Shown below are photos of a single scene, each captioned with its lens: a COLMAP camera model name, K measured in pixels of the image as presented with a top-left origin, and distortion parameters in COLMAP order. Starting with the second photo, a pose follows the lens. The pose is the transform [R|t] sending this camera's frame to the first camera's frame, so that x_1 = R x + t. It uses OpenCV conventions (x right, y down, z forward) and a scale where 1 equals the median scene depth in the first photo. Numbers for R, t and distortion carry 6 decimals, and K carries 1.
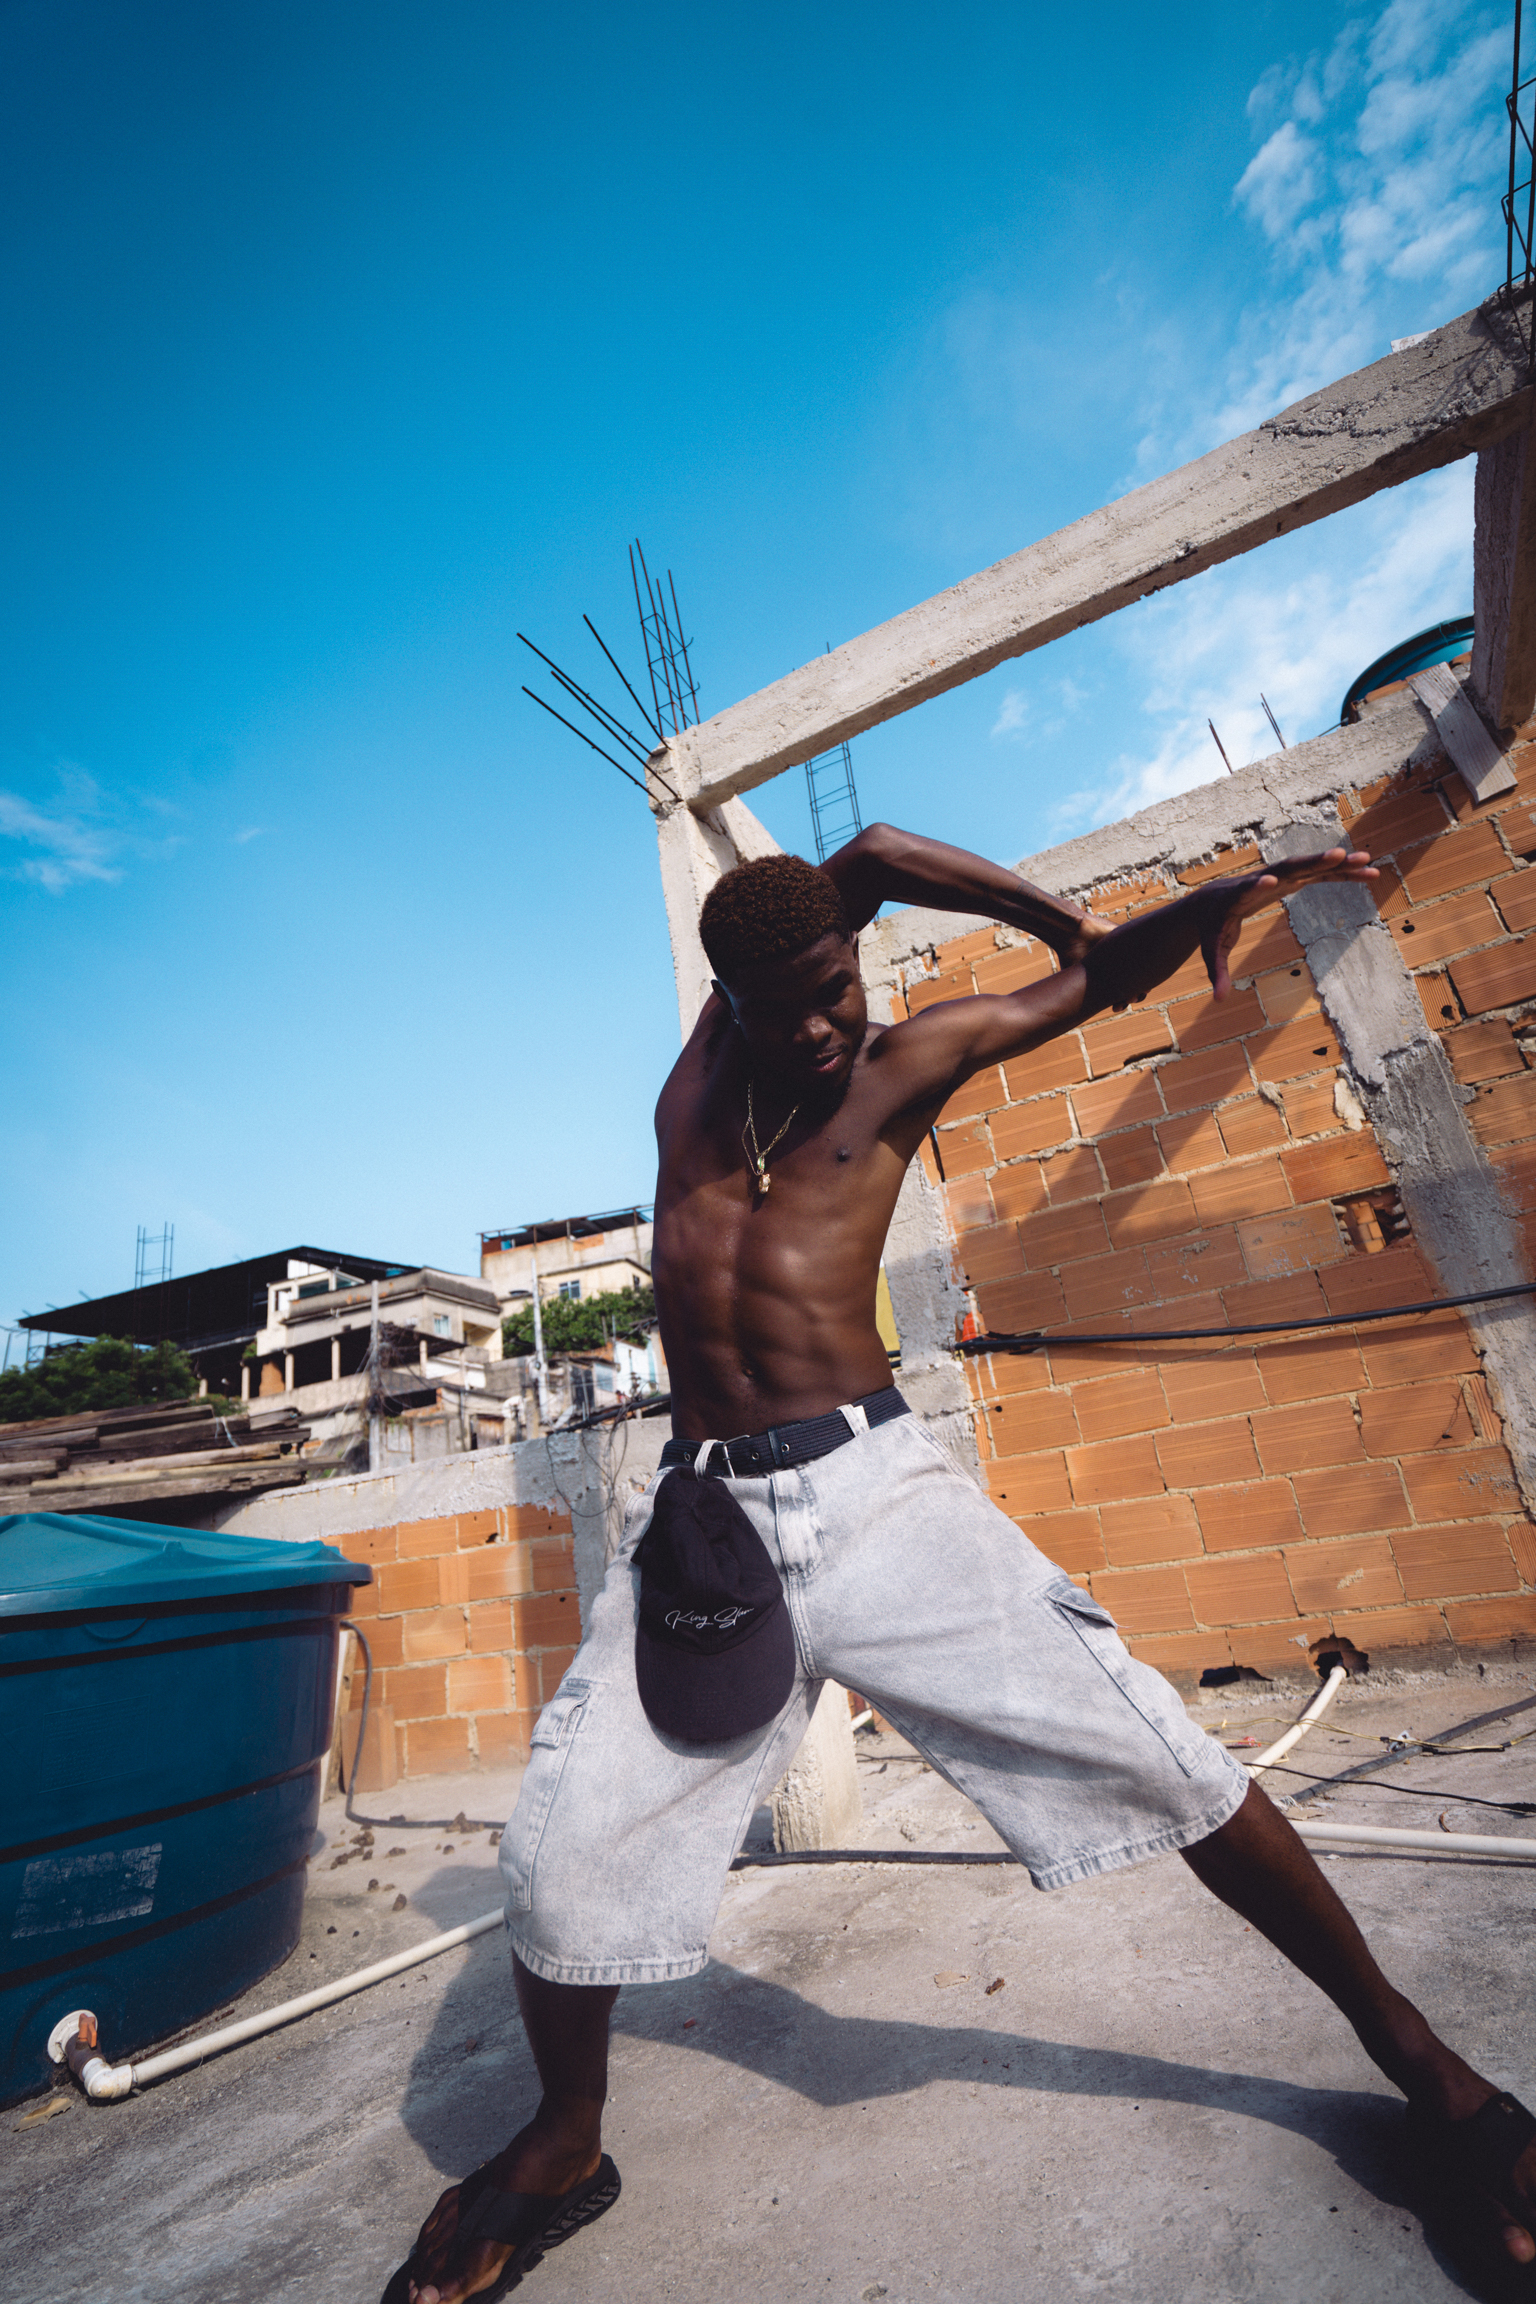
lens RADIAL K [[1075.0, 0, 774.6], [0, 1075.0, 1164.8], [0, 0, 1]] dist [-0.045189, 0.021874]
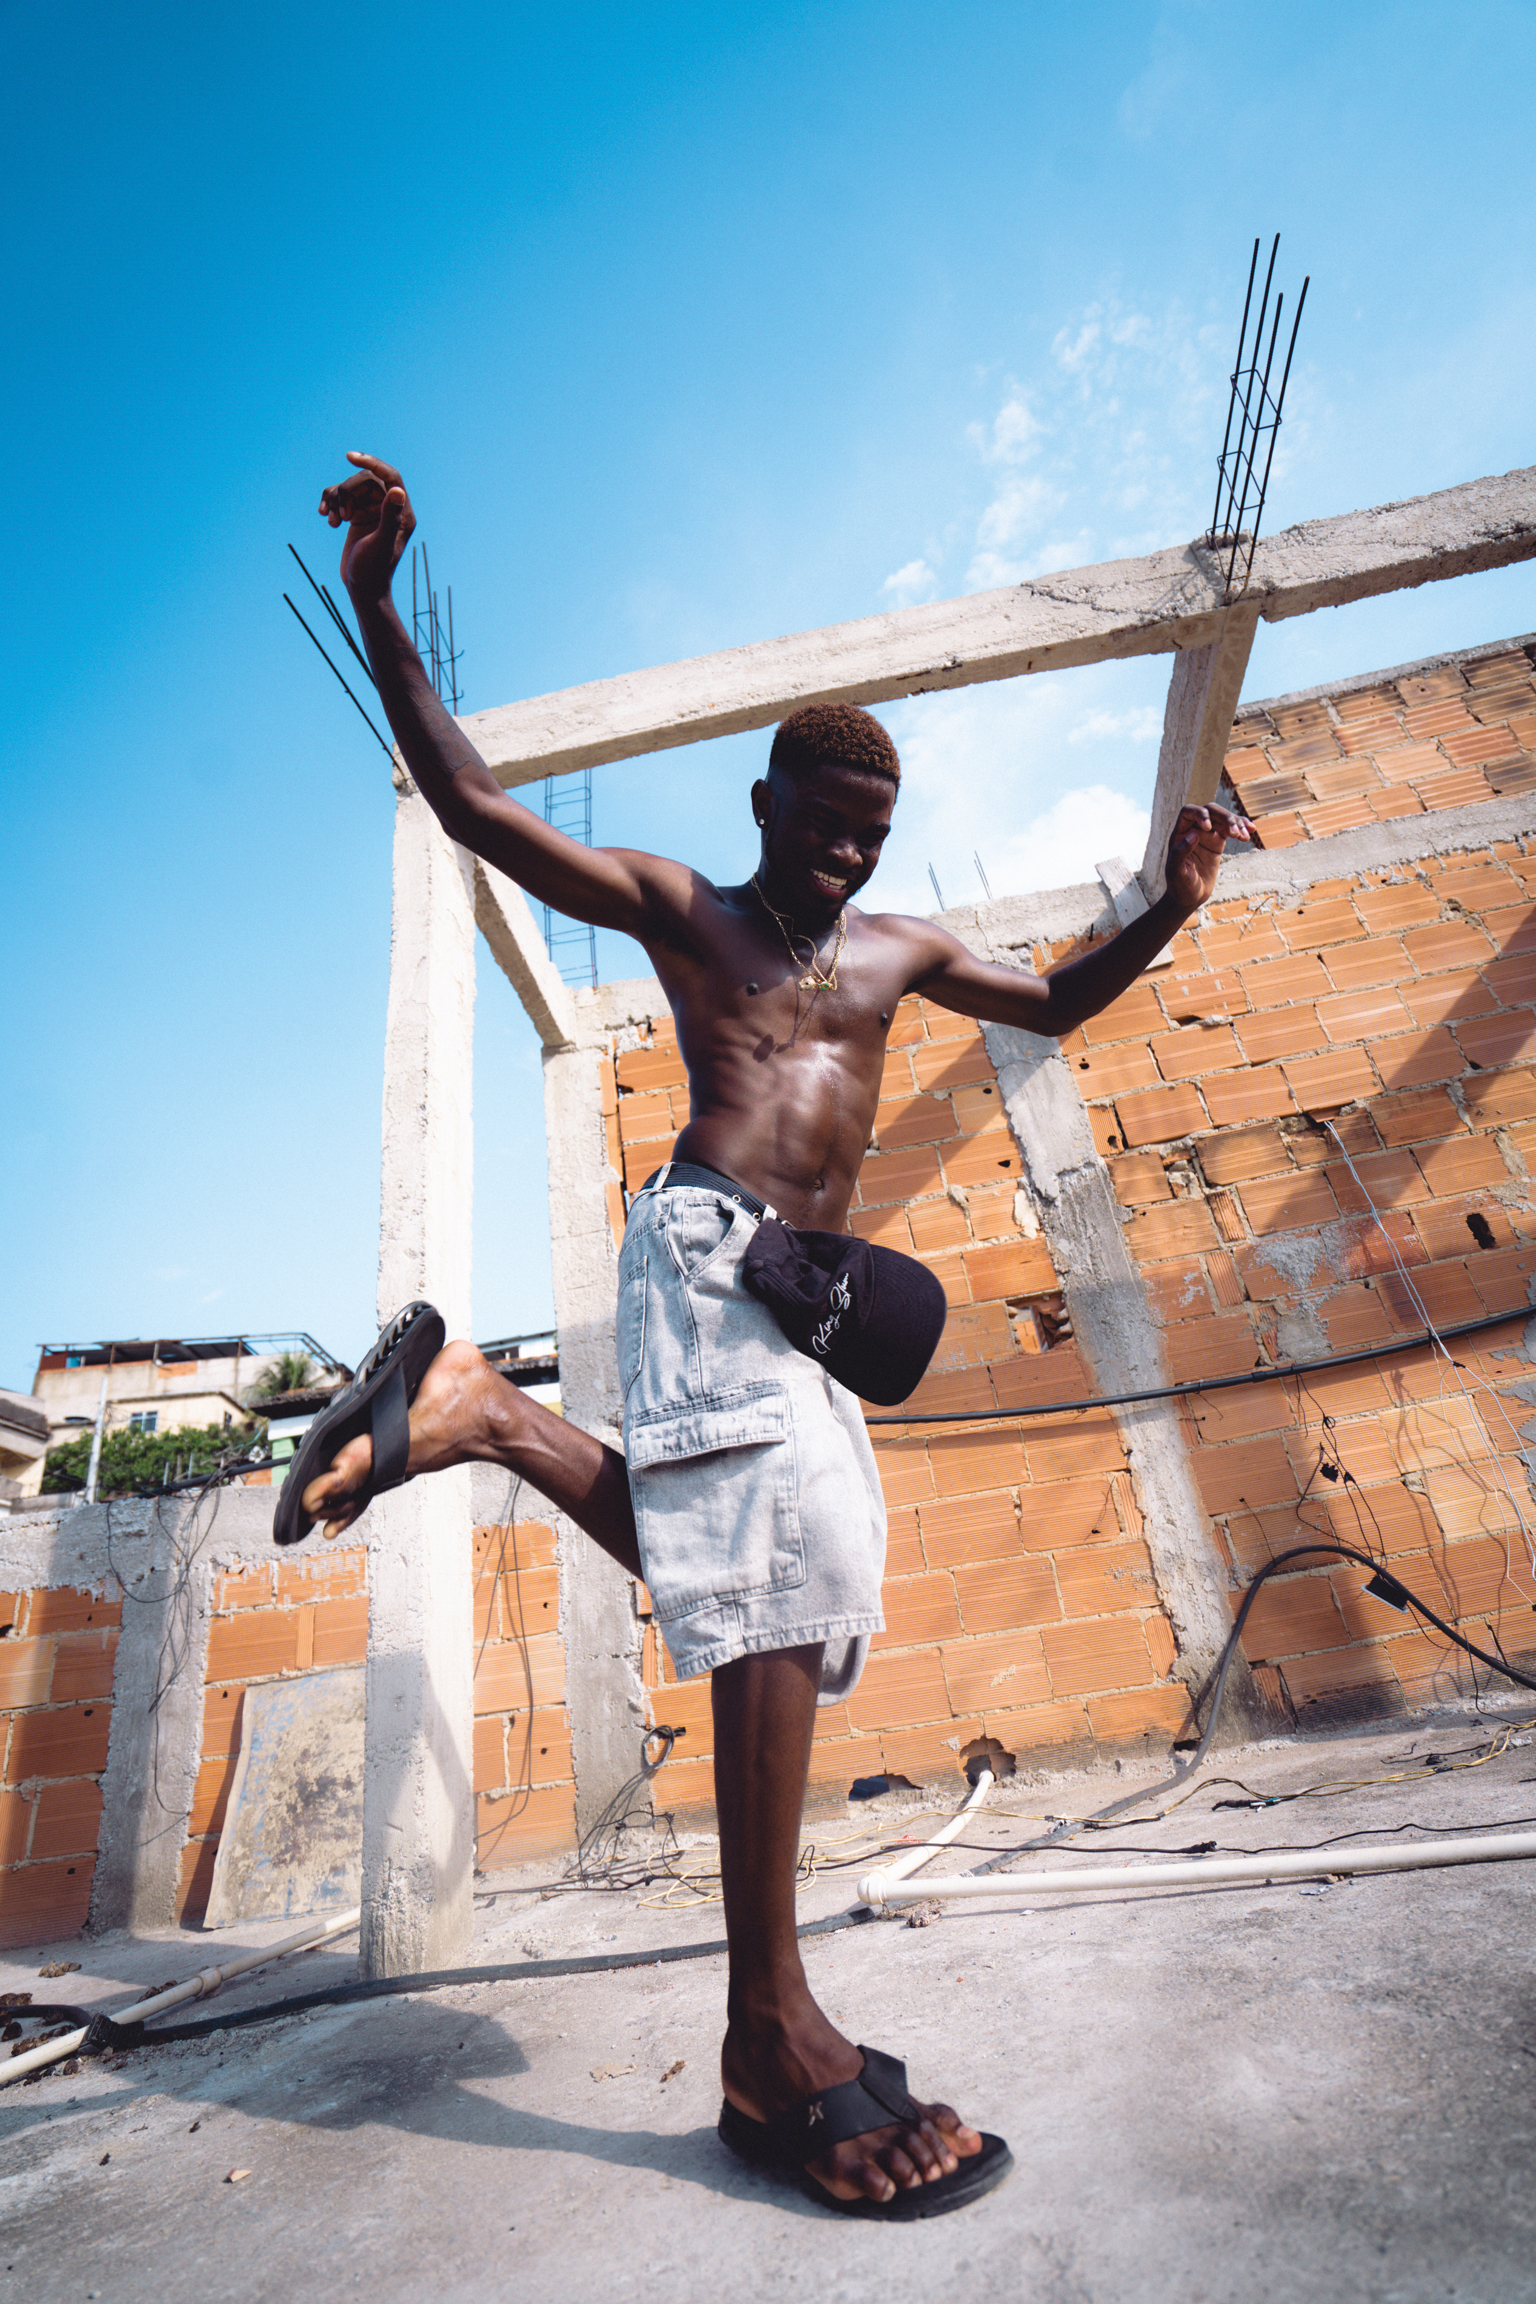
lens RADIAL K [[1074.5, 0, 772.5], [0, 1074.5, 1152.9], [0, 0, 1]] dist [-0.050773, 0.022292]
pose [[0.940608, 0.163227, 0.297681, -0.027577], [-0.110791, 0.976413, -0.185319, 0.113175], [-0.320909, 0.141332, 0.936506, 0.070847]]
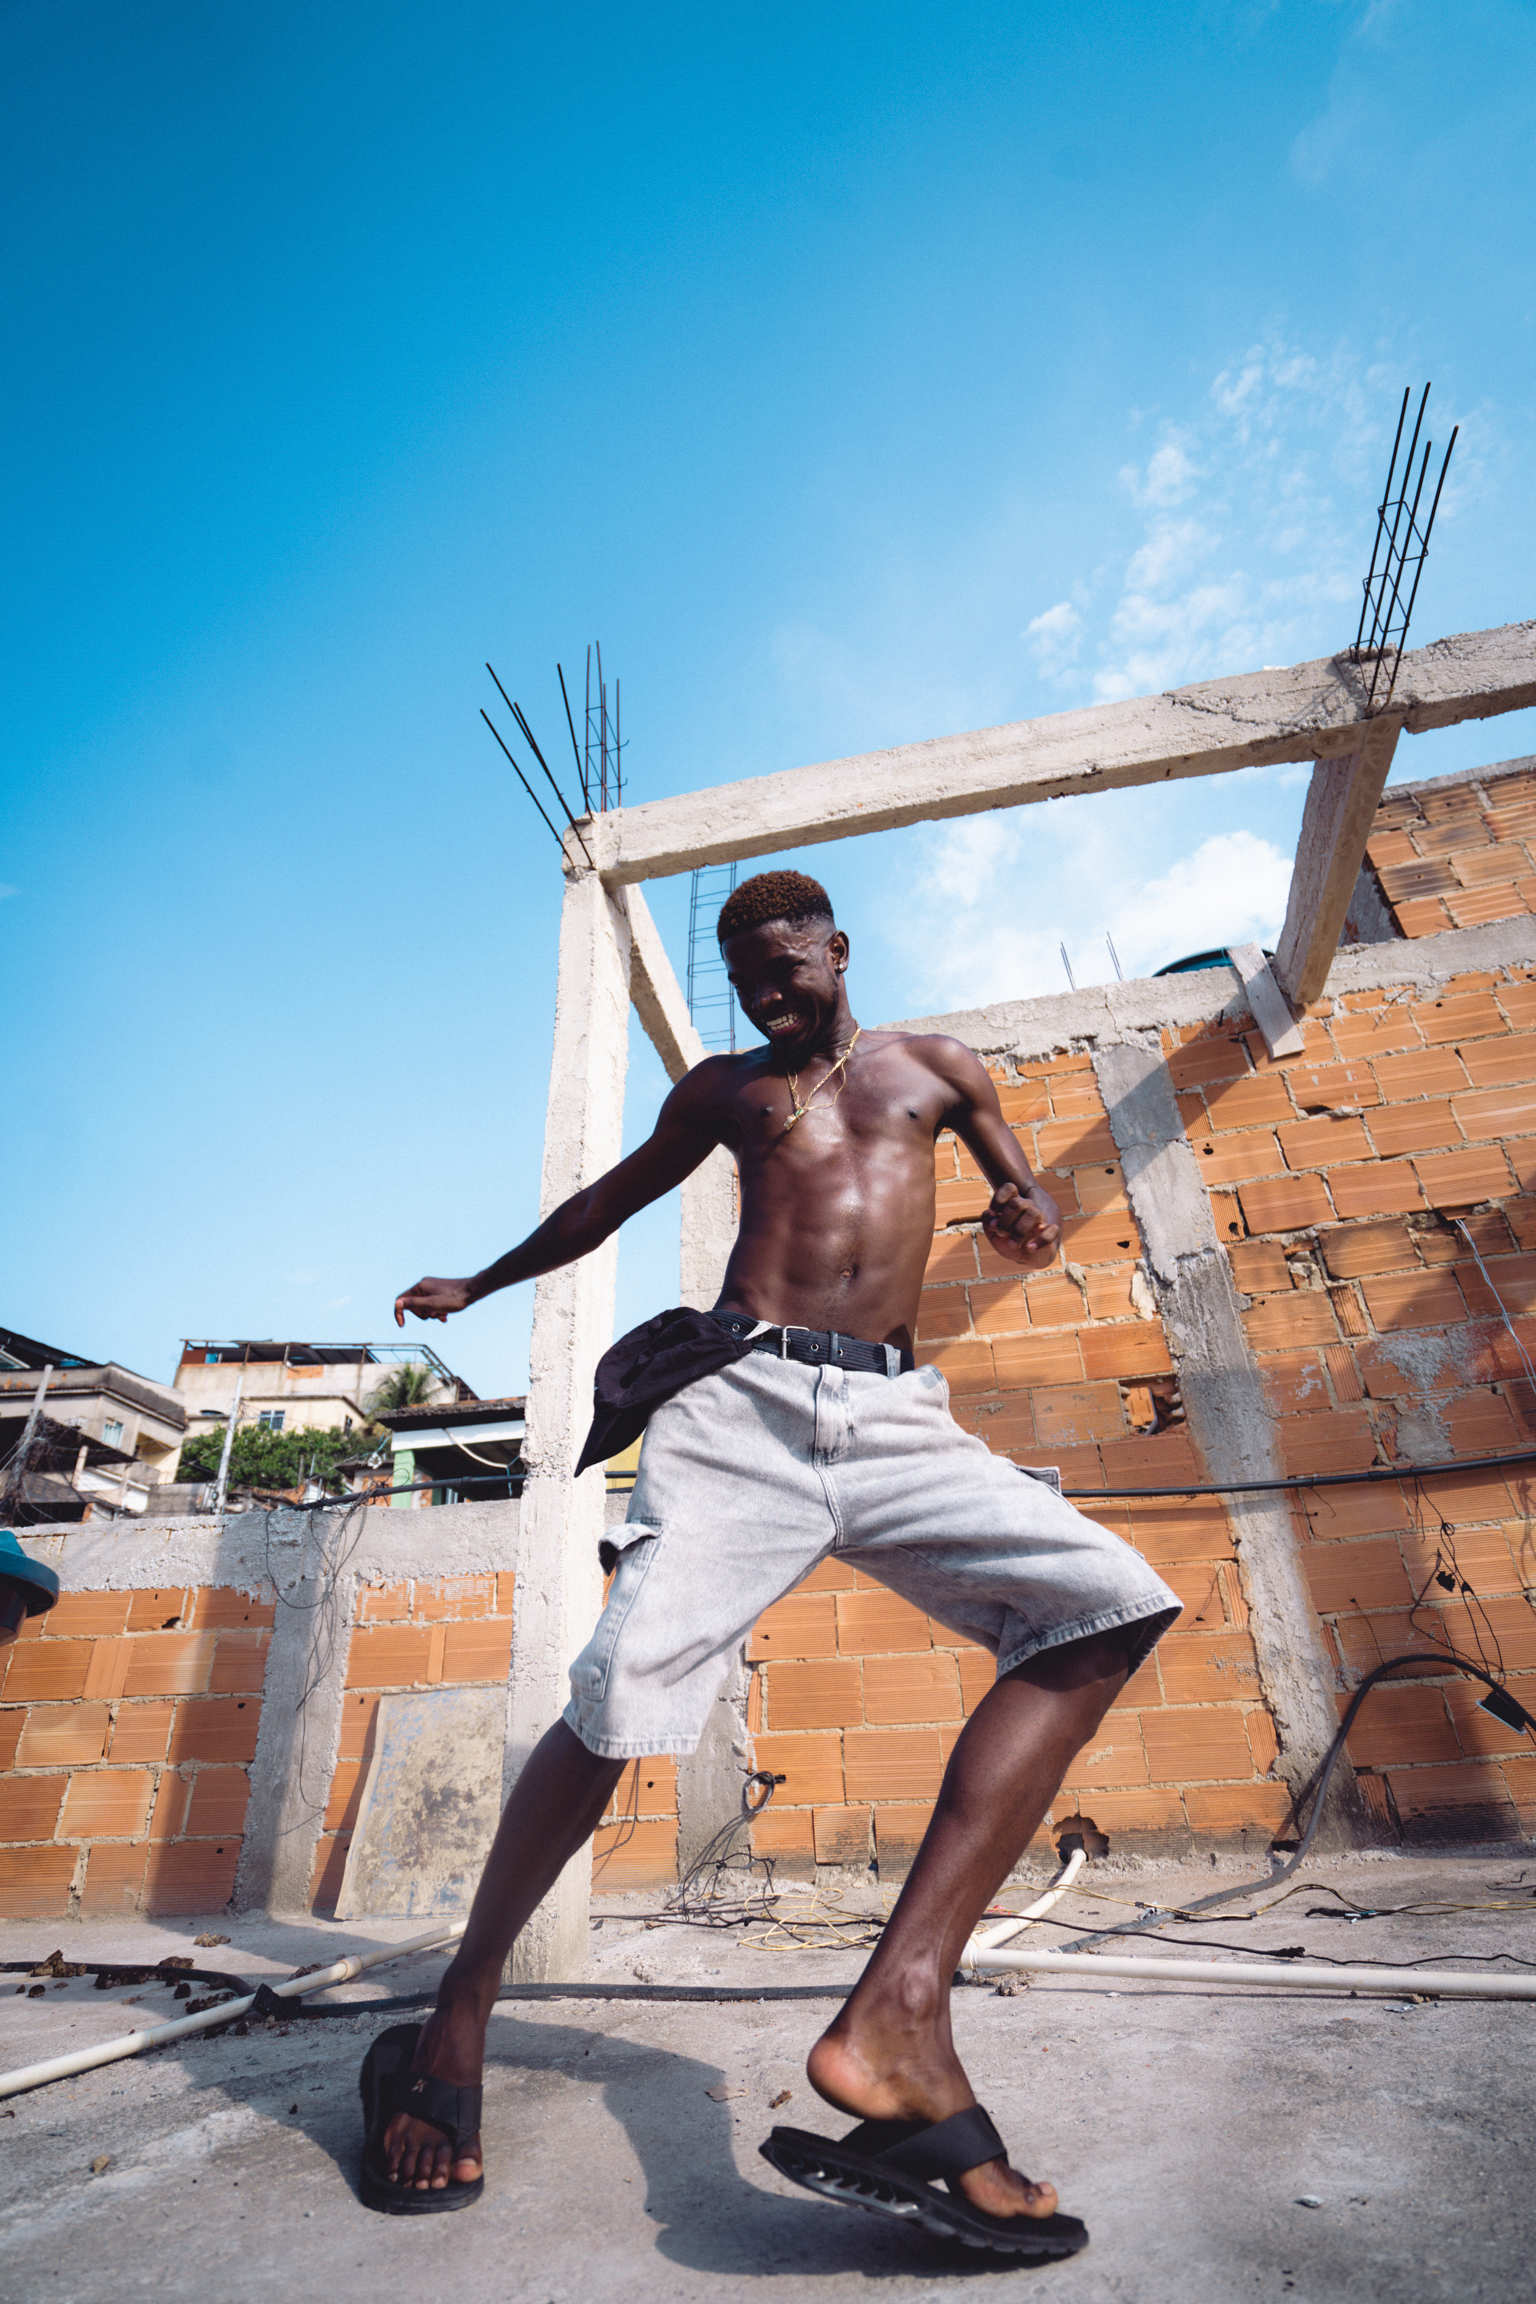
lens RADIAL K [[1072.8, 0, 777.8], [0, 1072.8, 1156.3], [0, 0, 1]] dist [-0.046681, 0.020118]
pose [[0.956667, 0.216741, 0.194453, -0.057160], [-0.177606, 0.963527, -0.200180, 0.091935], [-0.230748, 0.156970, 0.960269, 0.023735]]
